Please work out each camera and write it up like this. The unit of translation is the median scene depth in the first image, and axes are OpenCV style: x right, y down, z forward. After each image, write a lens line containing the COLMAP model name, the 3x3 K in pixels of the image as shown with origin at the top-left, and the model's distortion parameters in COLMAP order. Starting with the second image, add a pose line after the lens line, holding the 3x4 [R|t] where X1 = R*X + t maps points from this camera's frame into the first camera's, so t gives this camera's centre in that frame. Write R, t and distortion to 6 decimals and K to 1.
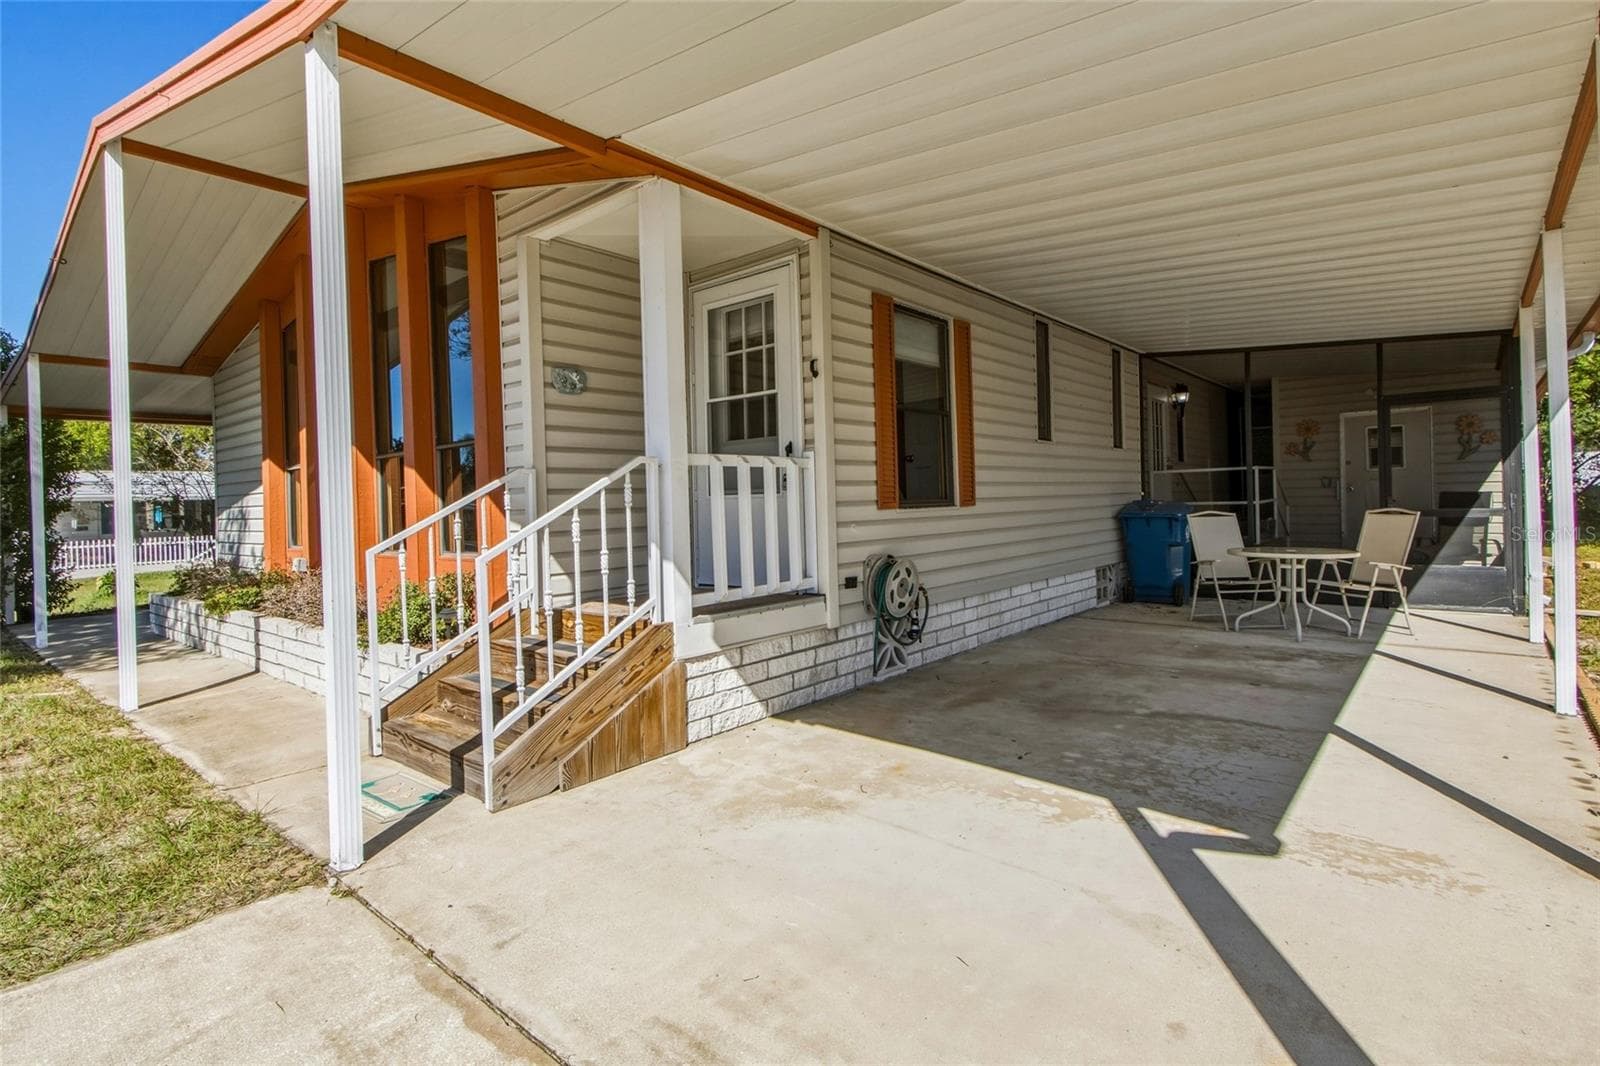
lens RADIAL K [[790.1, 0, 801.3], [0, 790.1, 506.5], [0, 0, 1]] dist [-0.001657, -0.000376]
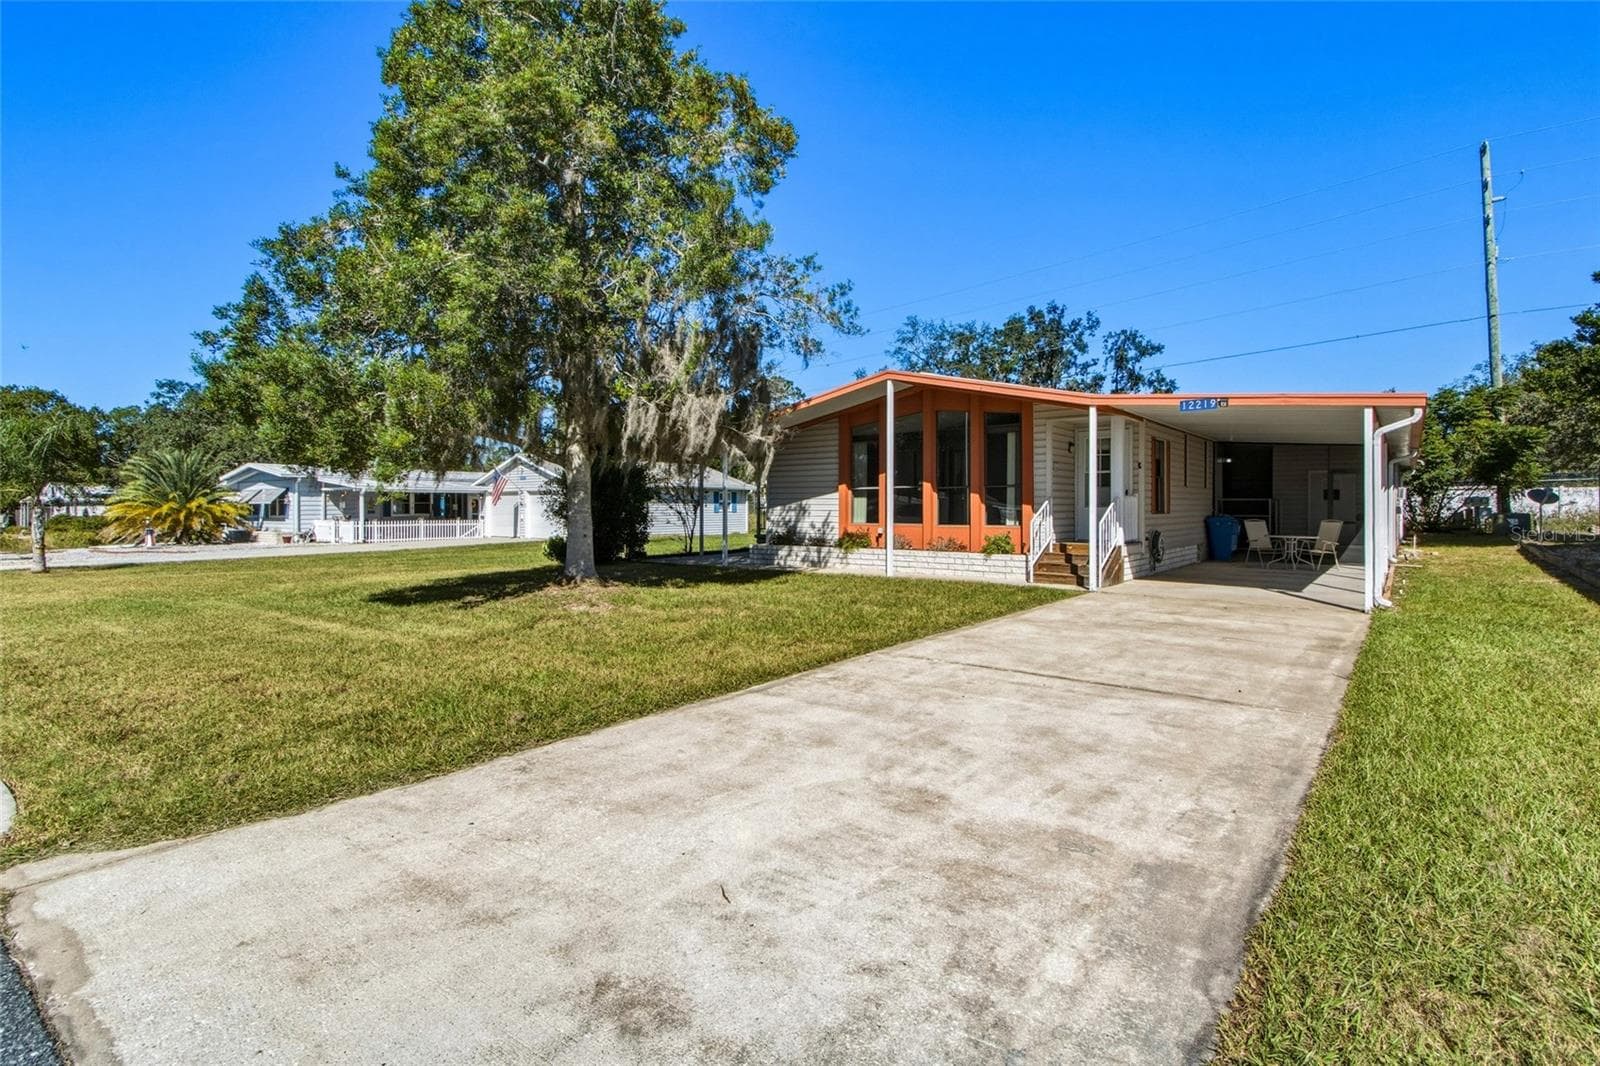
lens RADIAL K [[777.7, 0, 776.2], [0, 777.7, 513.8], [0, 0, 1]] dist [-0.002218, -0.000357]
pose [[0.999411, 0.030584, 0.015567, -0.926830], [-0.030678, 0.999512, 0.005865, 0.019988], [-0.015380, -0.006339, 0.999862, -1.263364]]
